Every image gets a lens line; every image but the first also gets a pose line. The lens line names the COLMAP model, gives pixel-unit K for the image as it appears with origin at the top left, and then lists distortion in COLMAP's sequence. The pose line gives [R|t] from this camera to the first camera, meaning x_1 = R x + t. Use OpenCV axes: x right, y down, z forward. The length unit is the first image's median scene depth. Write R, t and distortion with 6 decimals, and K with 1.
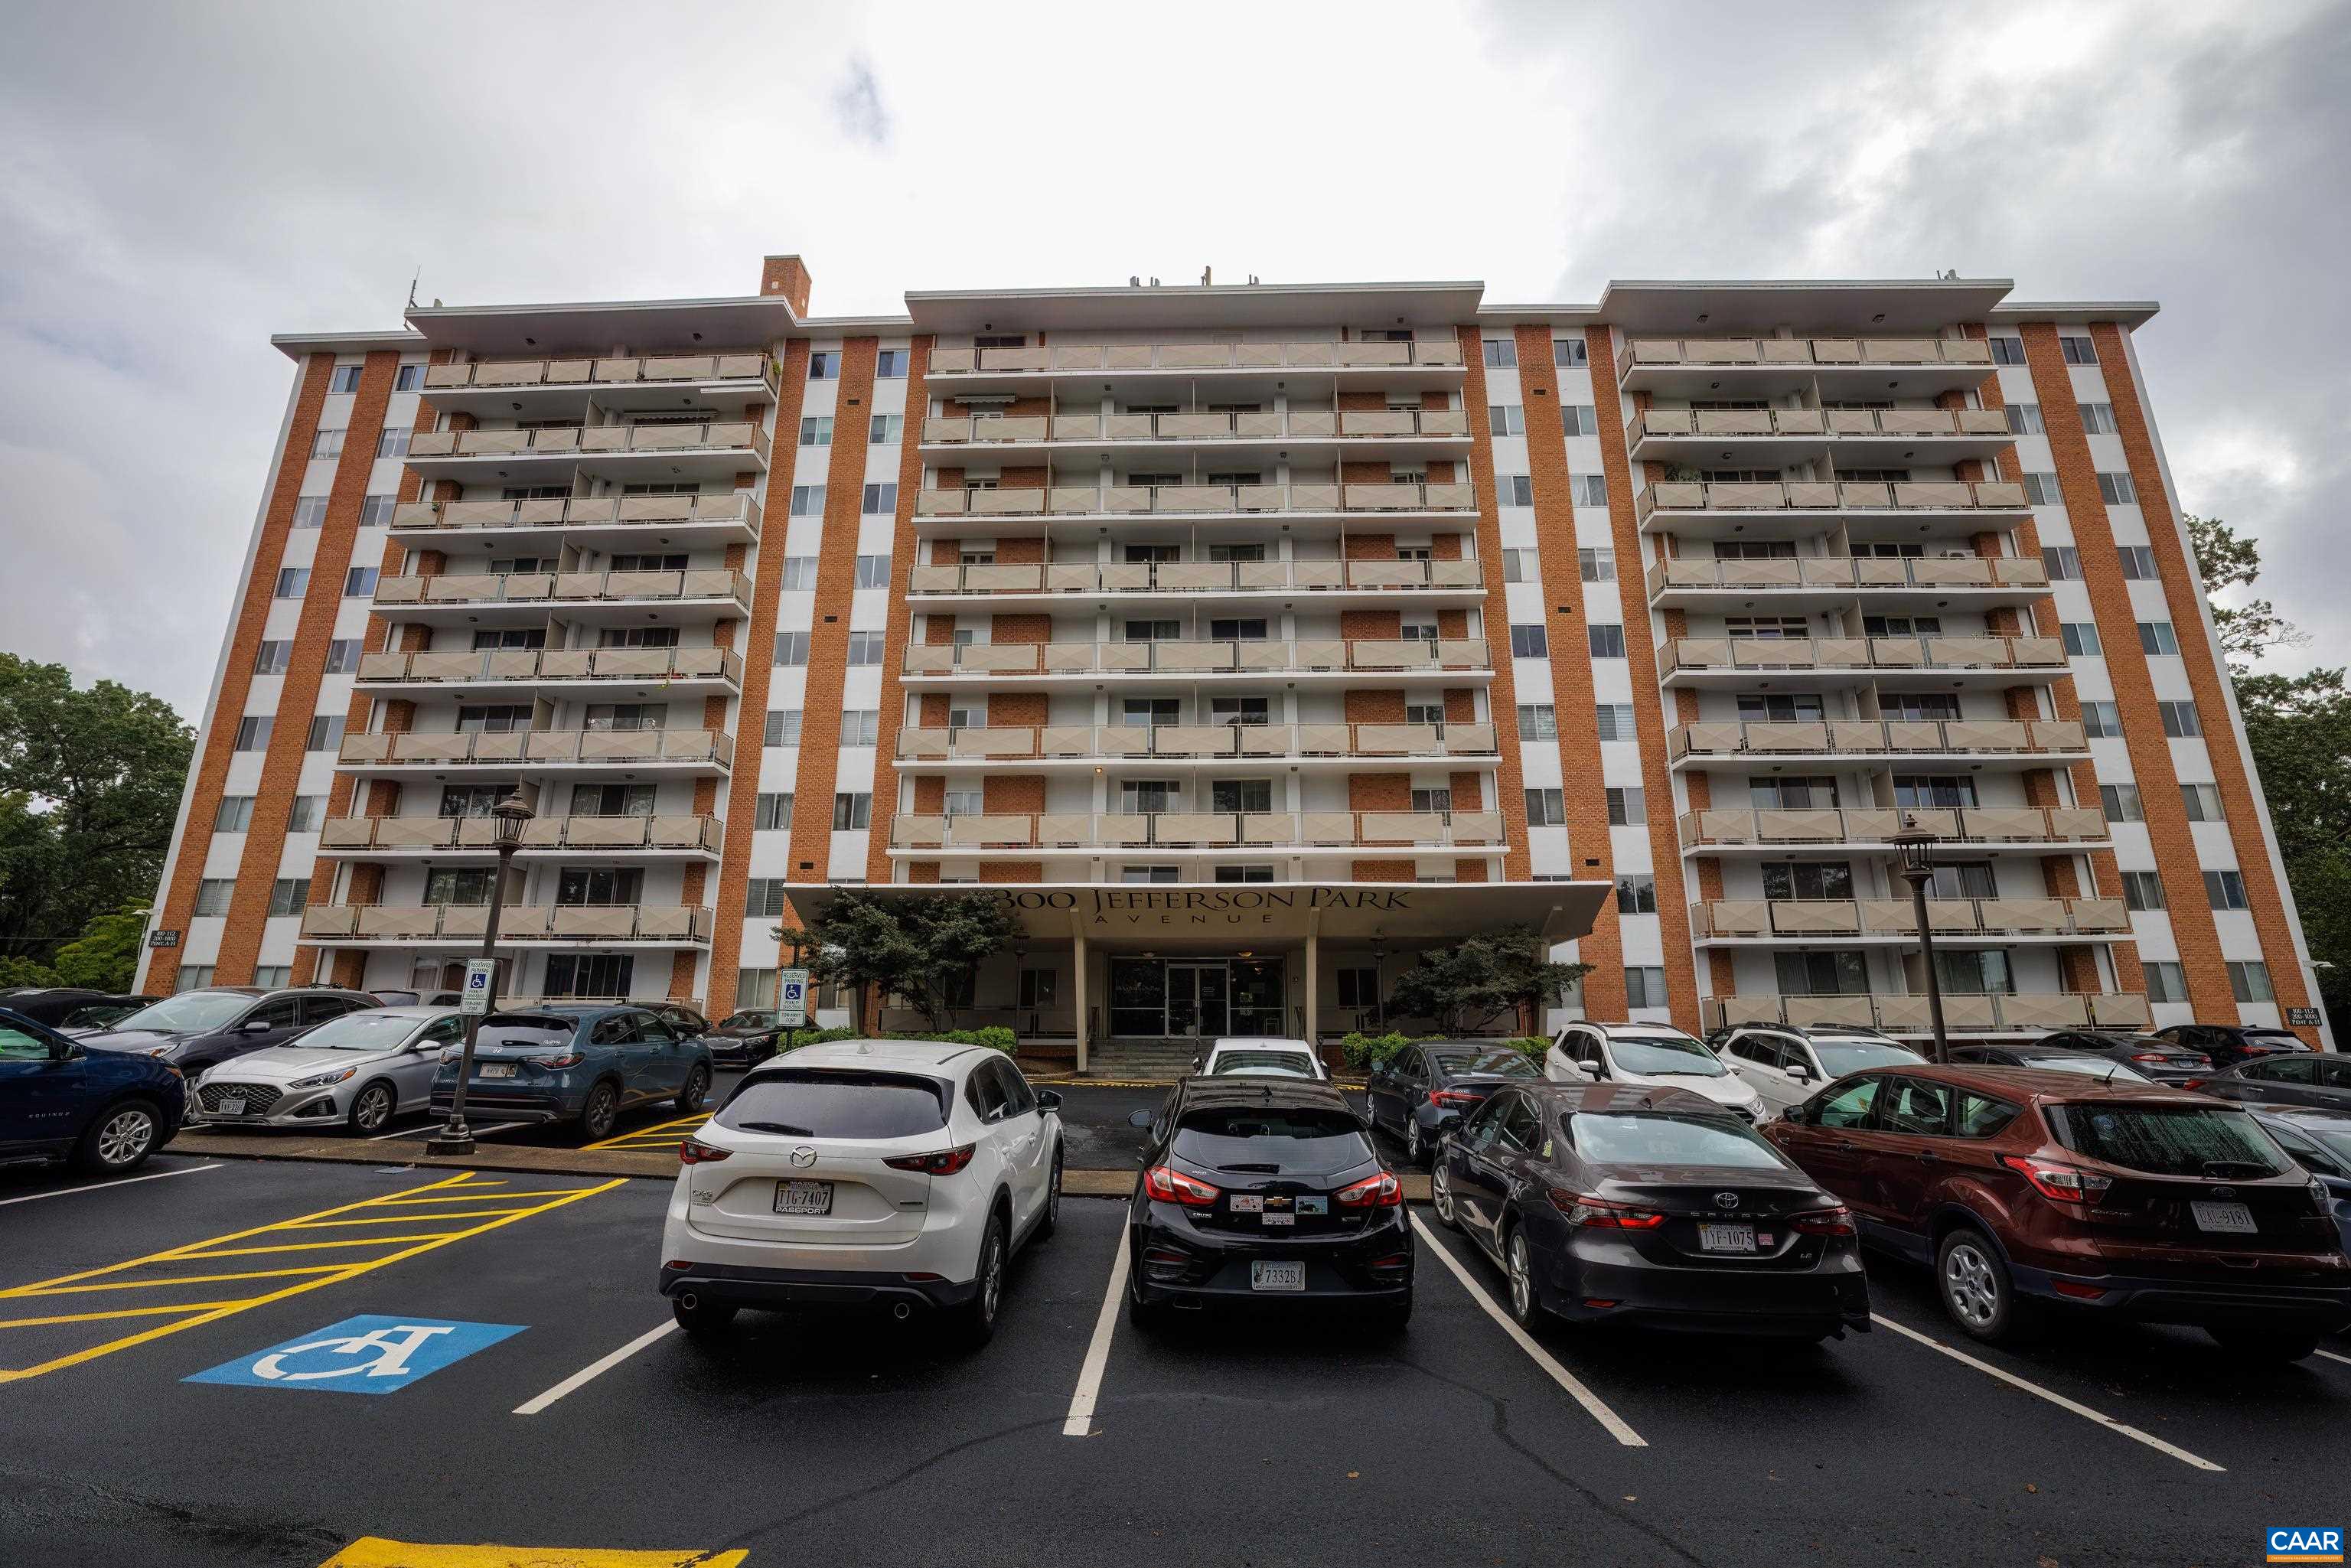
lens RADIAL K [[1006.2, 0, 1176.2], [0, 1006.2, 777.9], [0, 0, 1]] dist [-0.052263, 0.017842]
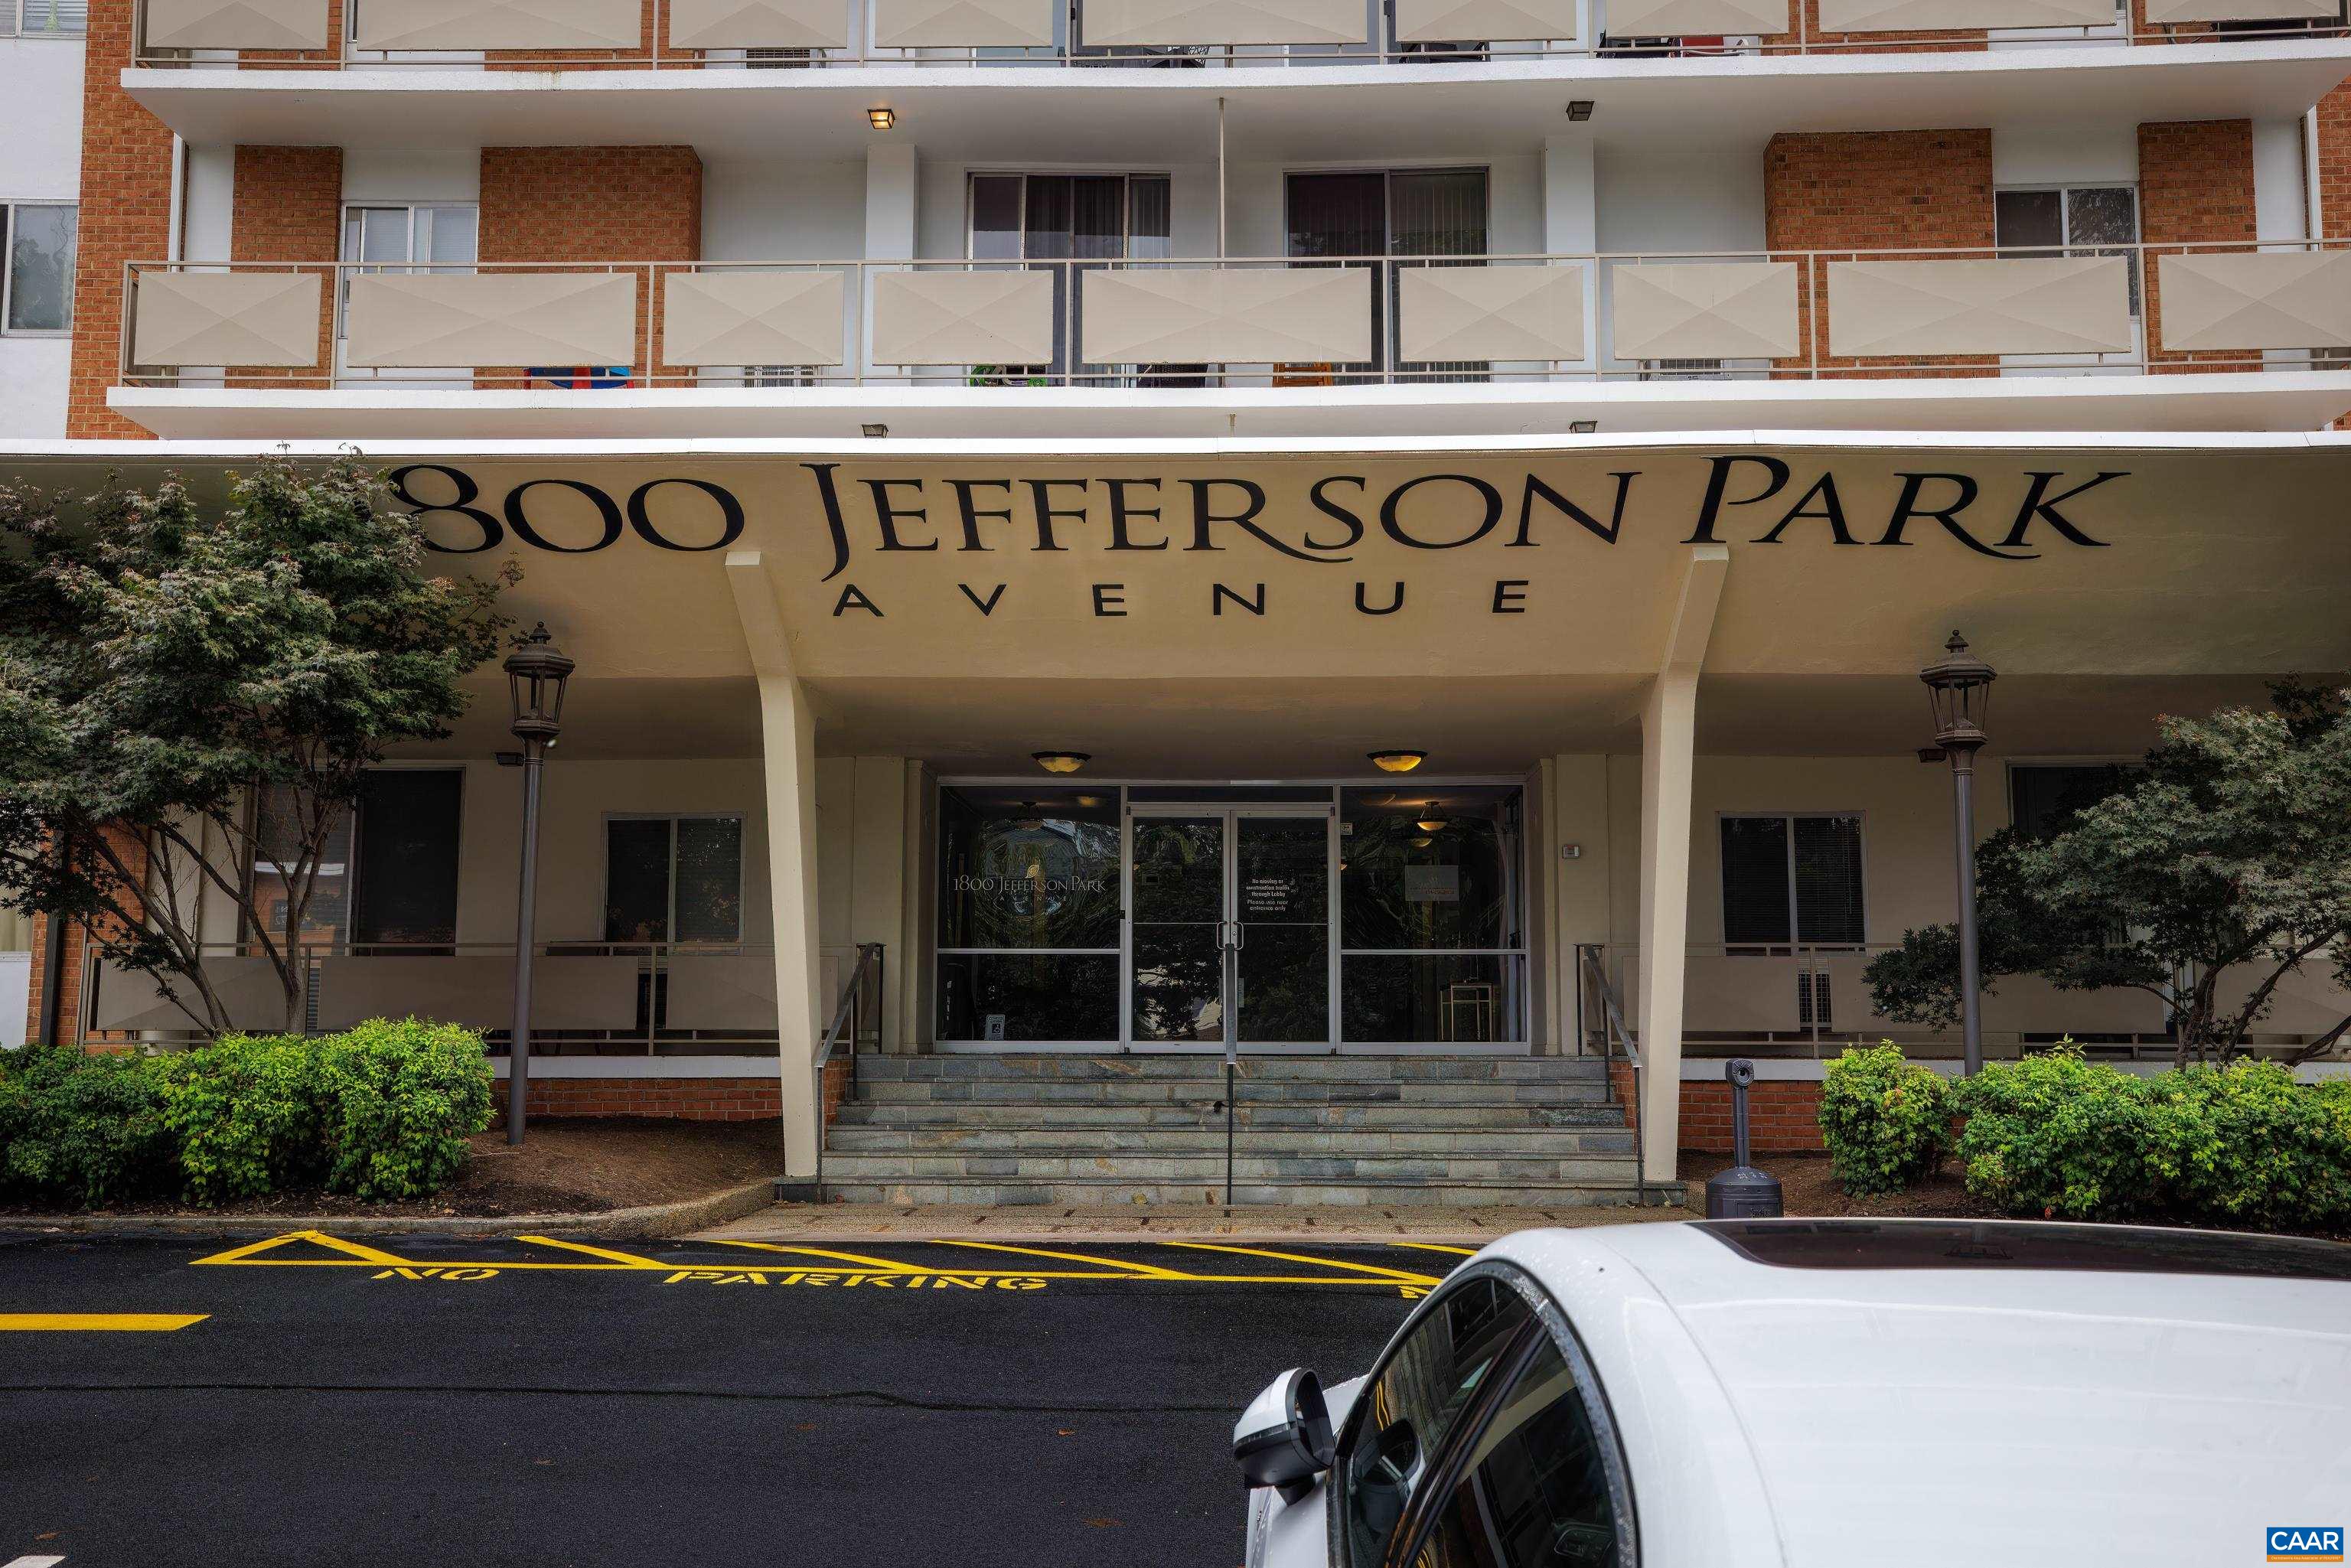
lens RADIAL K [[2314.2, 0, 1175.5], [0, 2314.2, 784.0], [0, 0, 1]] dist [0.005300, 0.007829]
pose [[0.999999, 0.001263, -0.000558, 0.005783], [-0.001164, 0.988539, 0.150961, 0.084853], [0.000742, -0.150960, 0.988540, 0.359114]]
